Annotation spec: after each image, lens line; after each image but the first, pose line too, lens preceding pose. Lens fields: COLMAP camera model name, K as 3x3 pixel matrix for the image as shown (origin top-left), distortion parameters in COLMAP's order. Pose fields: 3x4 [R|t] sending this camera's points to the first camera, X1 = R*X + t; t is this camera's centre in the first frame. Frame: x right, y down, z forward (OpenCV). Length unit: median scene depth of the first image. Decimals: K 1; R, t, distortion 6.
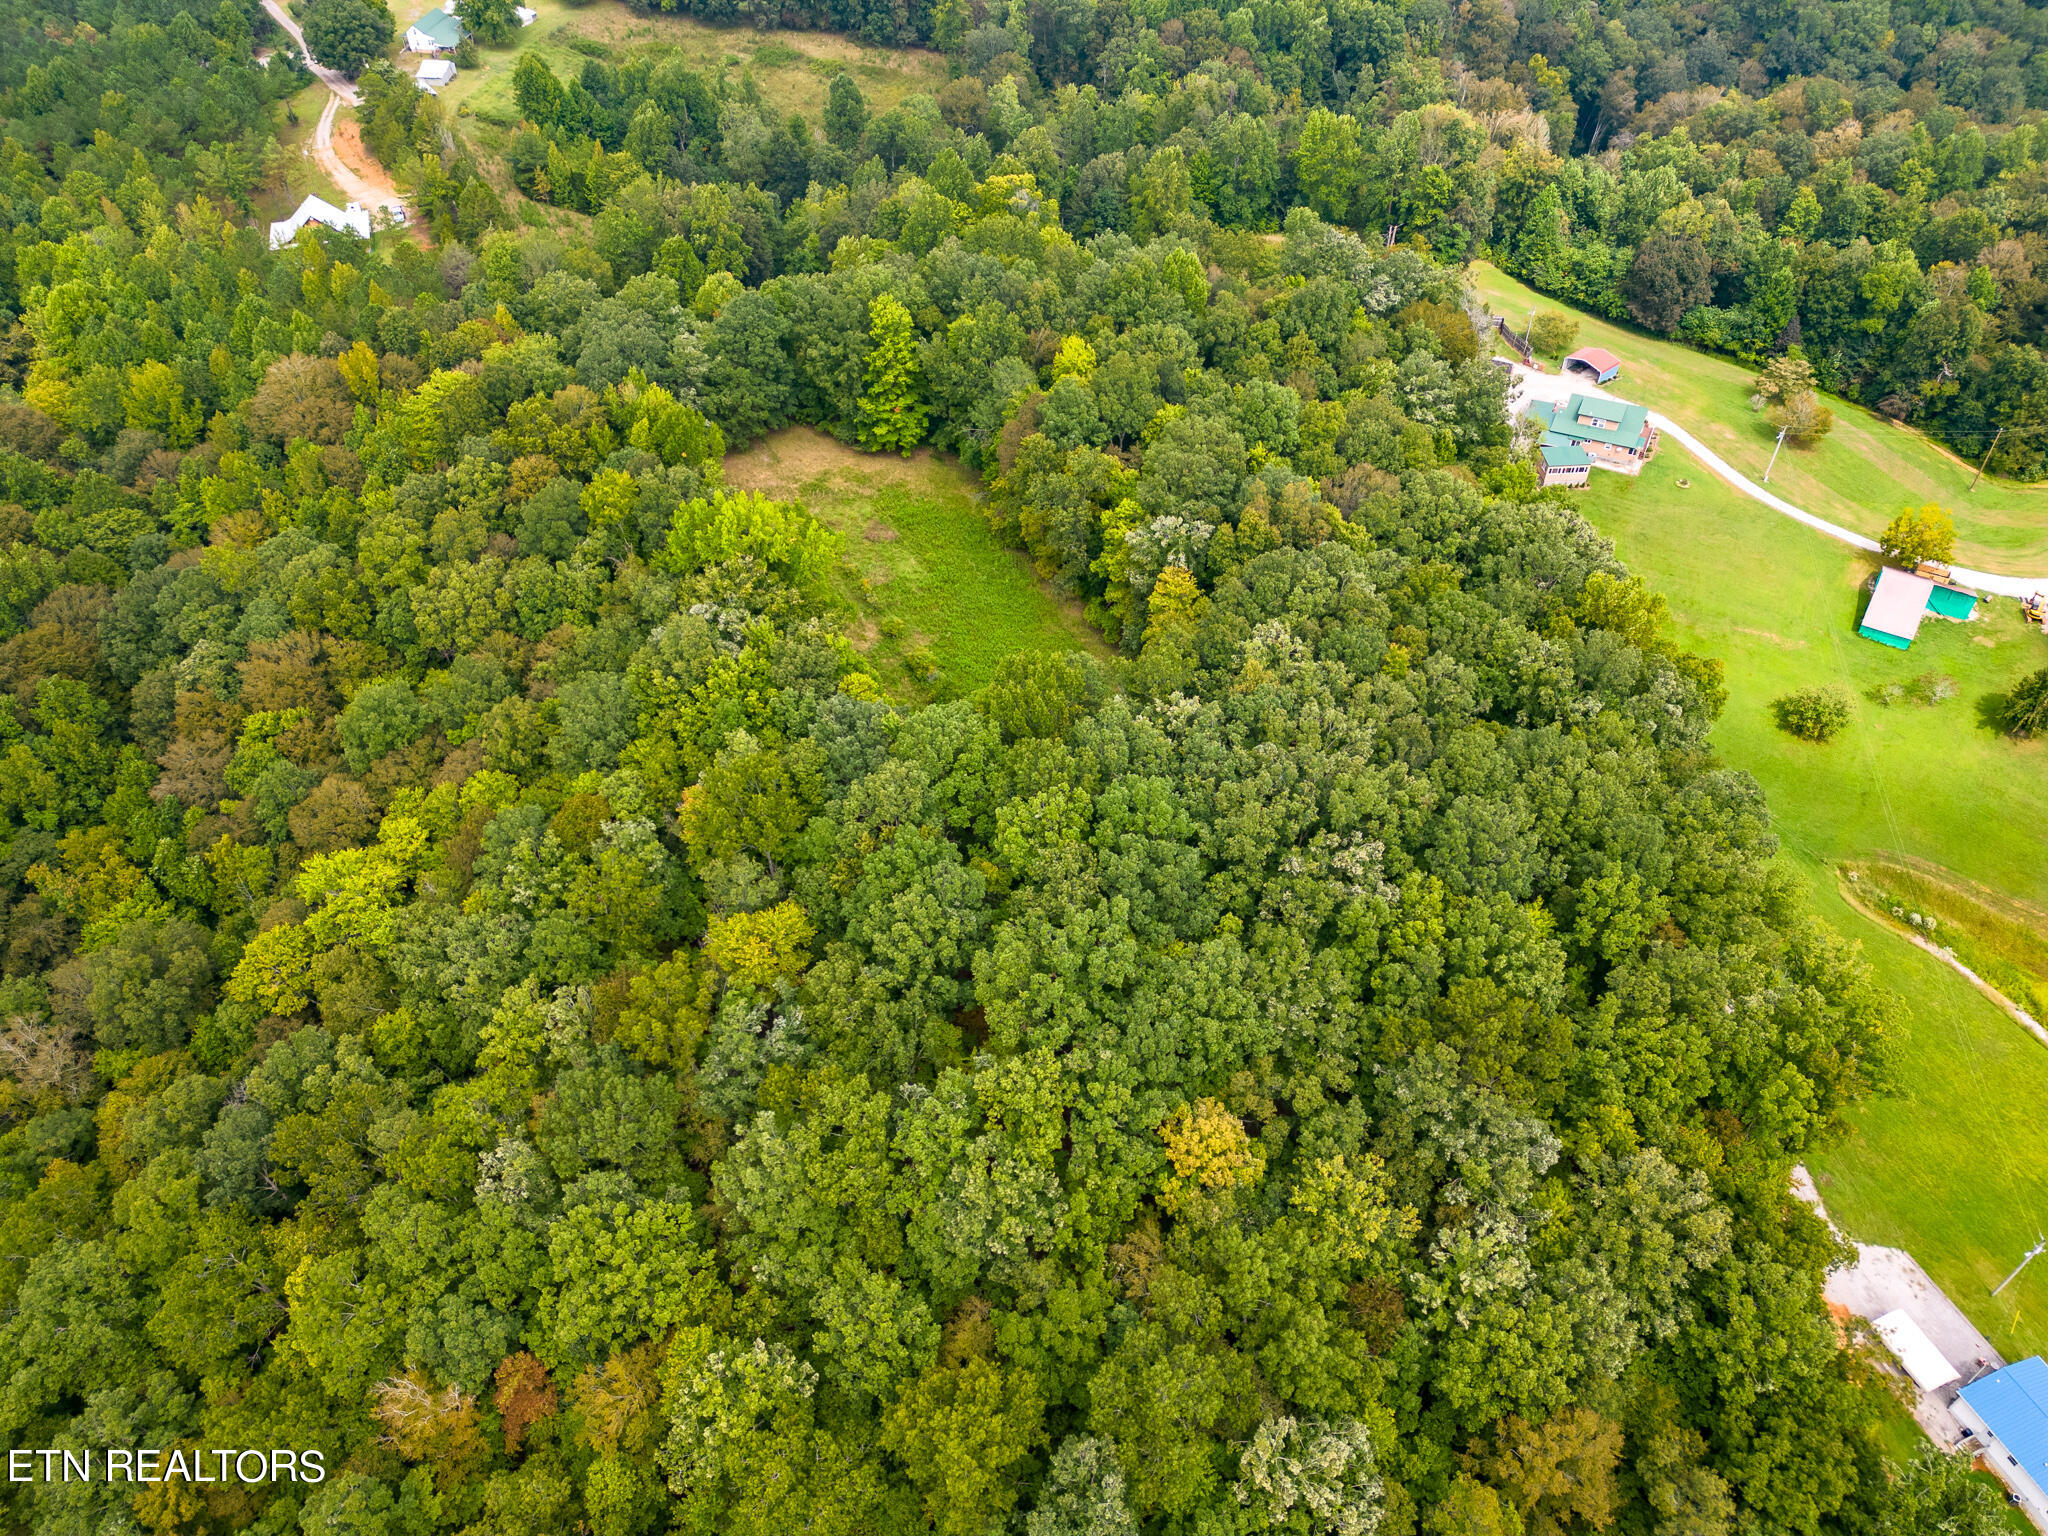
lens RADIAL K [[1438.8, 0, 1024.0], [0, 1438.8, 768.0], [0, 0, 1]] dist [0.096708, -0.109322]
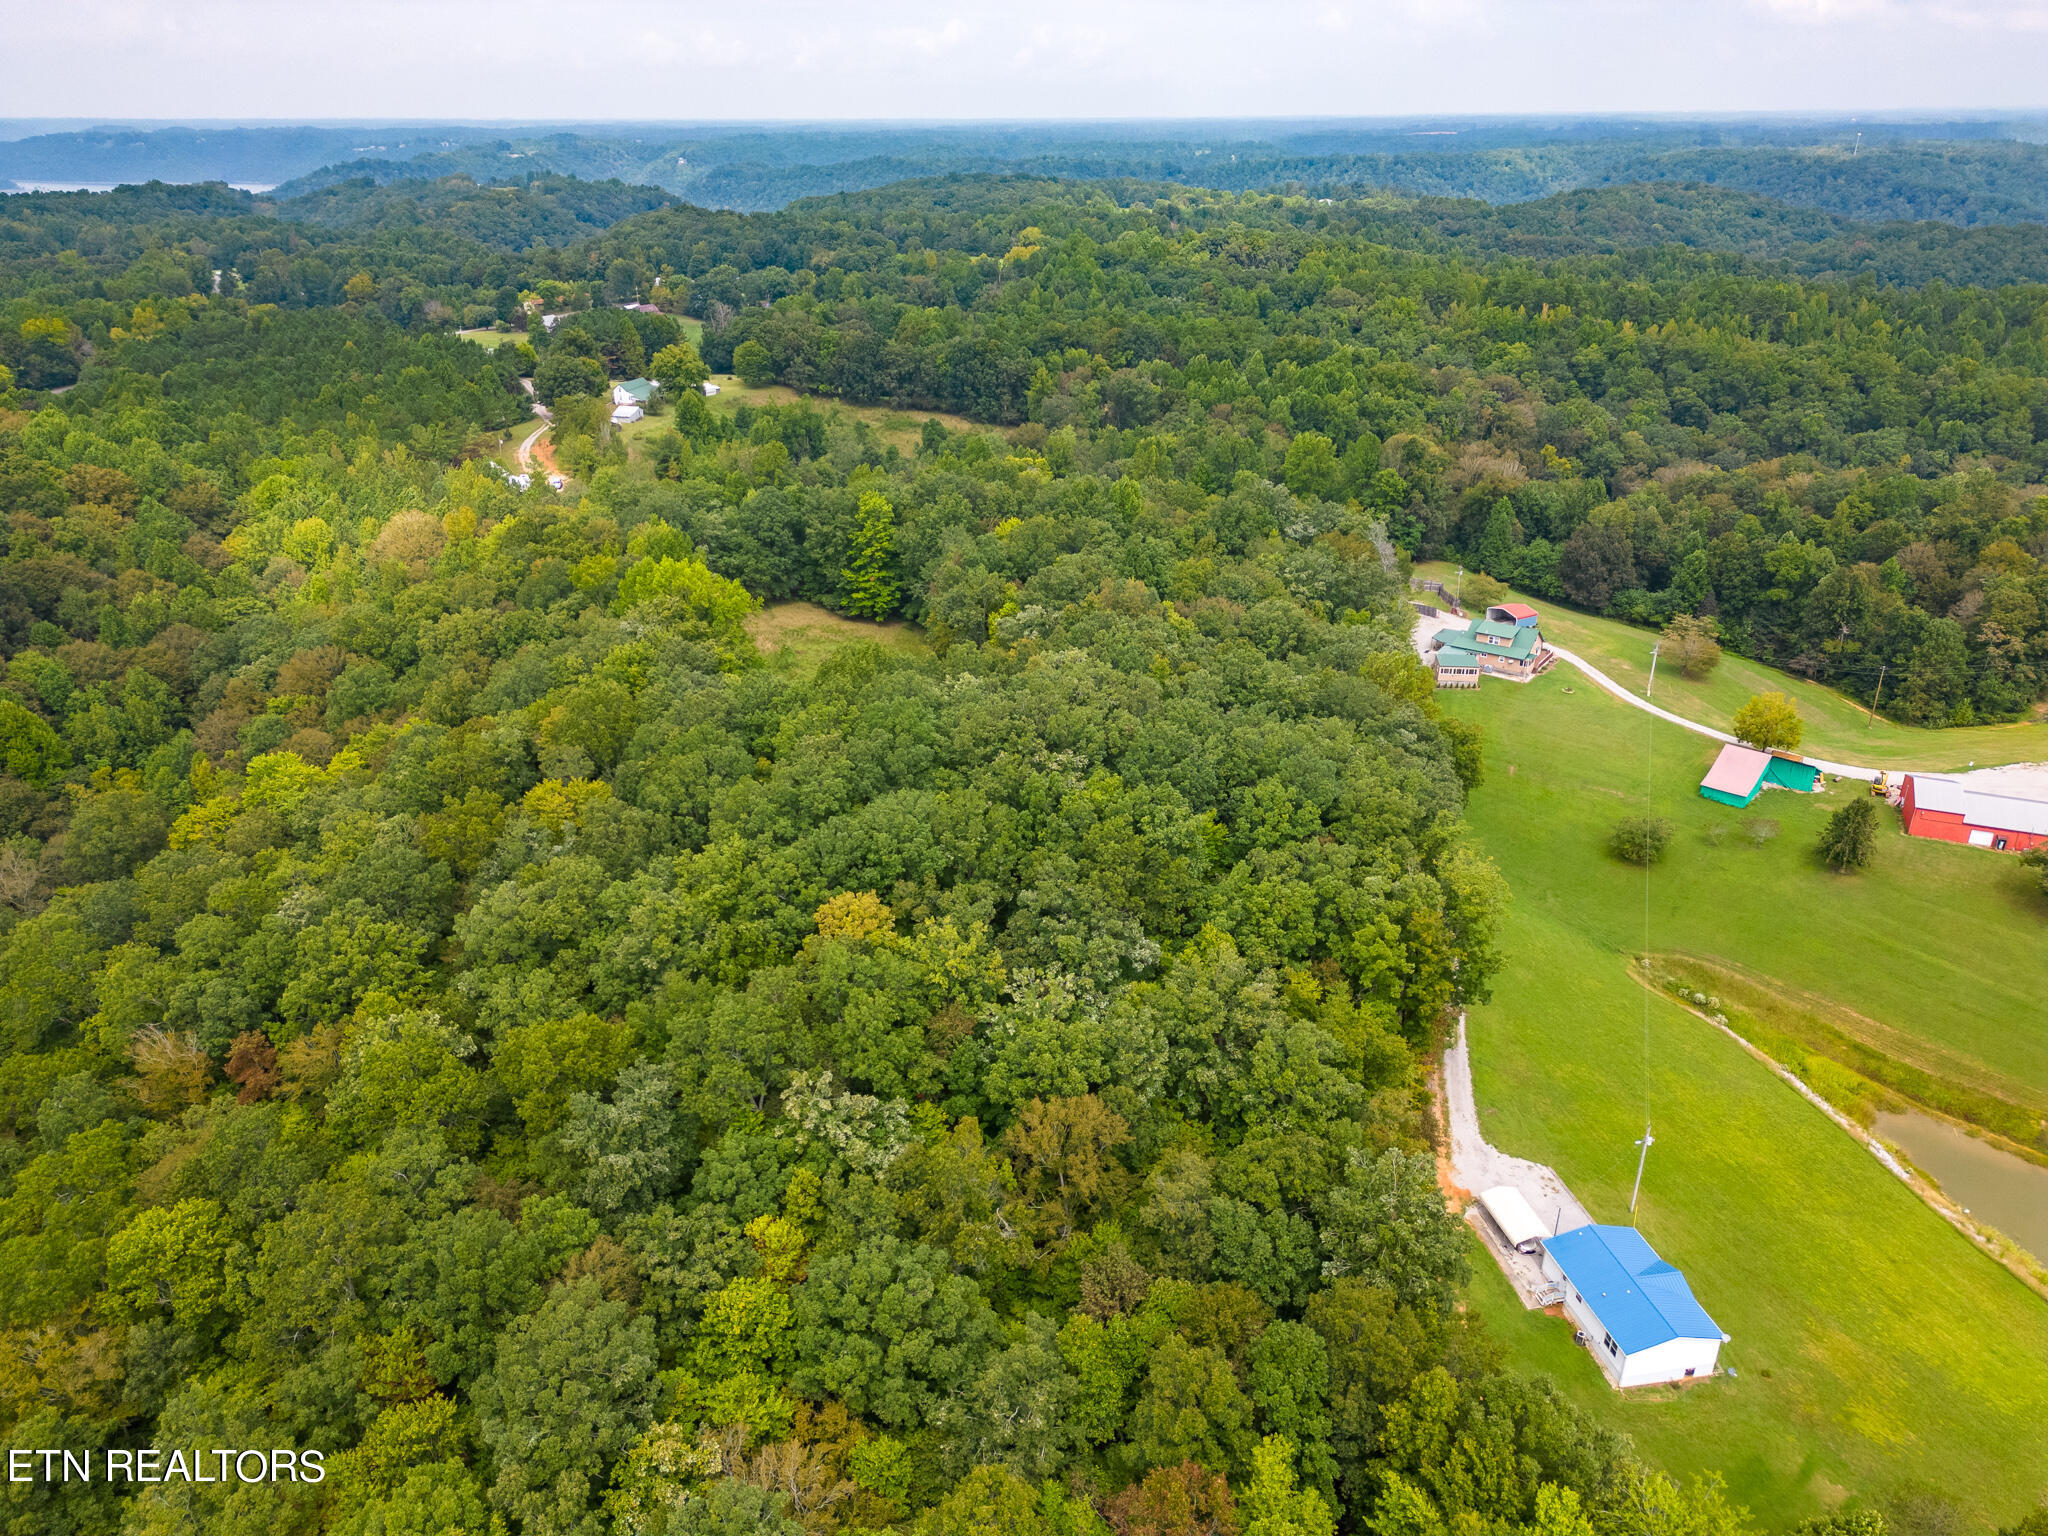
lens RADIAL K [[1424.6, 0, 1009.8], [0, 1424.6, 762.4], [0, 0, 1]] dist [0.065054, -0.060371]
pose [[0.986051, 0.068285, -0.151790, 0.209458], [-0.112548, 0.945414, -0.305819, 0.239593], [0.122622, 0.318636, 0.939912, -0.050228]]
